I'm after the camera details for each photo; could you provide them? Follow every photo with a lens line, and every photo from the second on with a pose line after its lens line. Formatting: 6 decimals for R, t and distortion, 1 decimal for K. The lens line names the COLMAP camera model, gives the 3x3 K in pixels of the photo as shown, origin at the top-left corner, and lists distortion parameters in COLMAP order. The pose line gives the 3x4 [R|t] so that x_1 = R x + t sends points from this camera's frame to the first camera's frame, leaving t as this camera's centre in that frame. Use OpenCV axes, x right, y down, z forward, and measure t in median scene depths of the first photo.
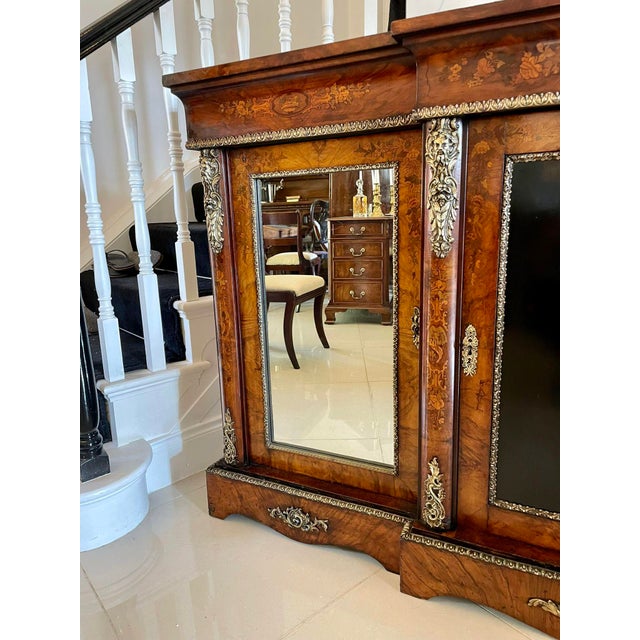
lens RADIAL K [[478.3, 0, 318.5], [0, 478.3, 318.2], [0, 0, 1]] dist [0.080570, -0.104701]
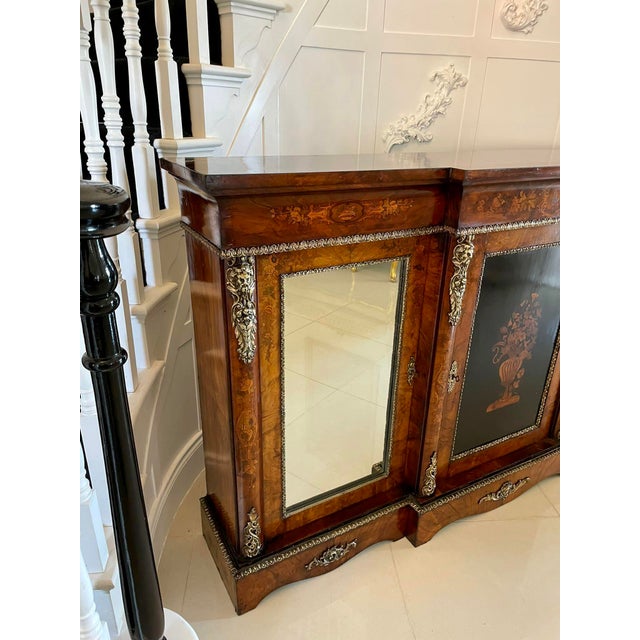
lens RADIAL K [[478.3, 0, 318.5], [0, 478.3, 318.2], [0, 0, 1]] dist [0.080570, -0.104701]
pose [[0.568253, -0.280623, 0.773524, -0.874289], [0.130485, 0.958887, 0.252011, -0.460727], [-0.812442, -0.042272, 0.581507, 0.424034]]
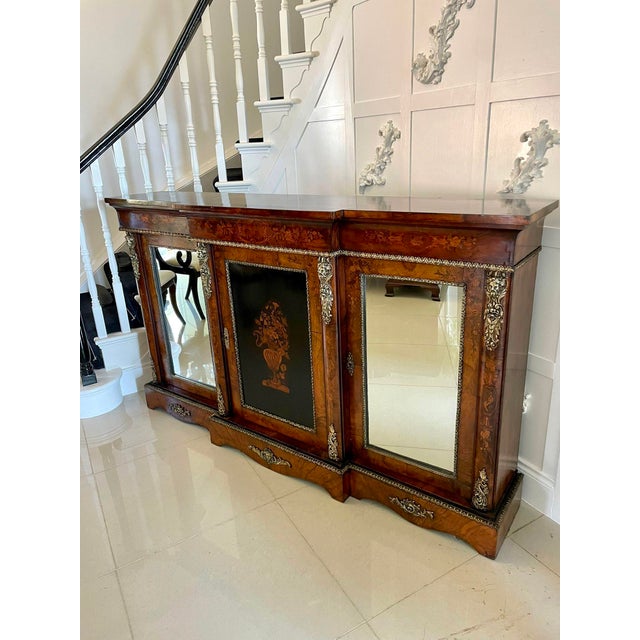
lens RADIAL K [[478.8, 0, 321.7], [0, 478.8, 314.4], [0, 0, 1]] dist [0.081412, -0.103118]
pose [[0.986800, 0.039407, -0.157073, 0.955867], [-0.018474, 0.991002, 0.132563, -0.304341], [0.160884, -0.127912, 0.978650, -0.958941]]
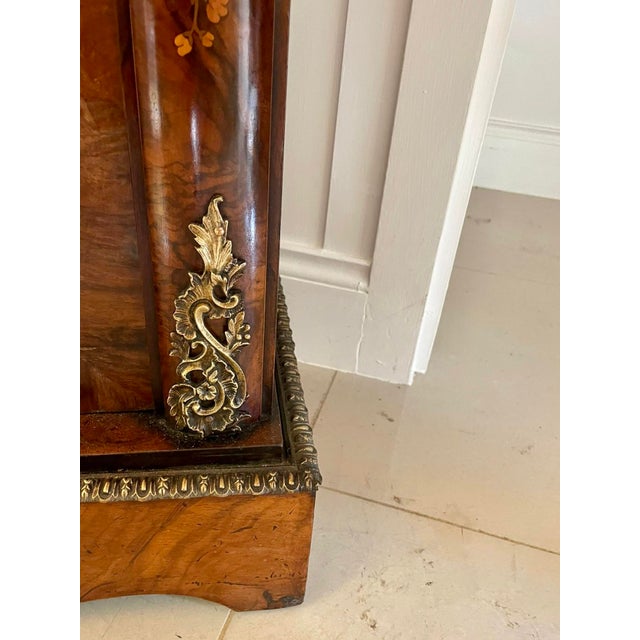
lens RADIAL K [[478.8, 0, 321.7], [0, 478.8, 314.4], [0, 0, 1]] dist [0.081412, -0.103118]
pose [[0.818237, -0.183870, 0.544684, 1.128366], [0.007241, 0.950693, 0.310049, 0.313147], [-0.574836, -0.249749, 0.779223, 0.245577]]
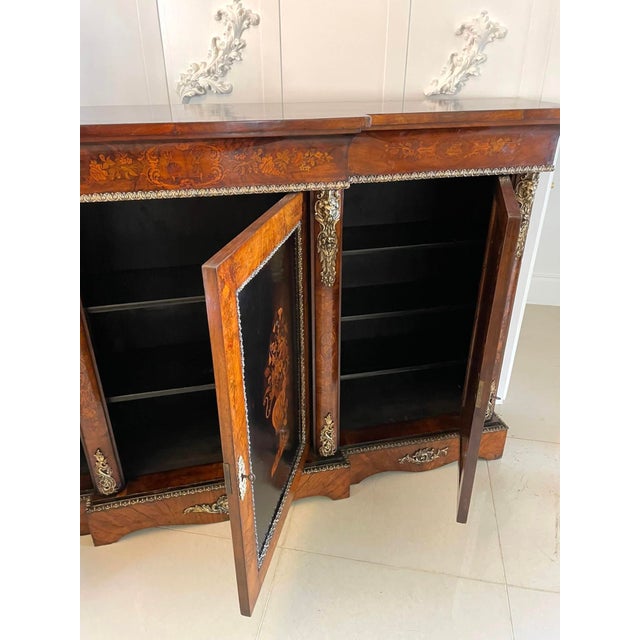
lens RADIAL K [[490.3, 0, 318.5], [0, 490.3, 313.4], [0, 0, 1]] dist [0.060915, -0.076428]
pose [[0.766756, -0.264123, 0.585085, 0.014417], [0.114788, 0.953157, 0.279850, -0.329270], [-0.631593, -0.147416, 0.761156, -0.293683]]
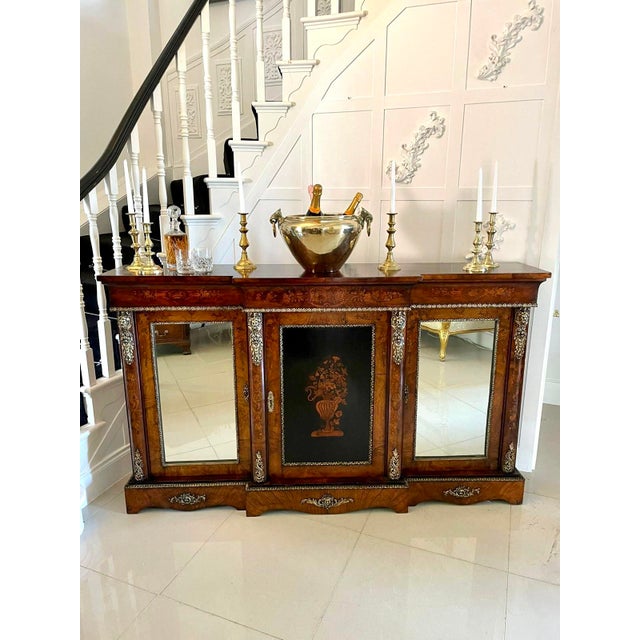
lens RADIAL K [[478.8, 0, 321.7], [0, 478.8, 314.4], [0, 0, 1]] dist [0.081412, -0.103118]
pose [[0.877375, -0.084272, 0.472346, -0.459194], [0.075885, 0.996437, 0.036819, -0.365155], [-0.473766, 0.003540, 0.880644, -1.004531]]
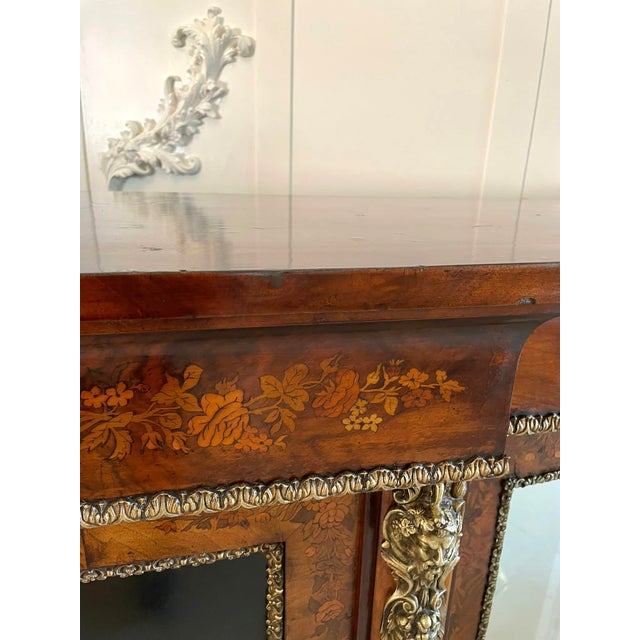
lens RADIAL K [[490.3, 0, 318.5], [0, 490.3, 313.4], [0, 0, 1]] dist [0.060915, -0.076428]
pose [[0.772862, -0.136706, 0.619673, 0.483466], [0.079011, 0.989651, 0.119784, -0.429785], [-0.629636, -0.043615, 0.775665, 0.343584]]
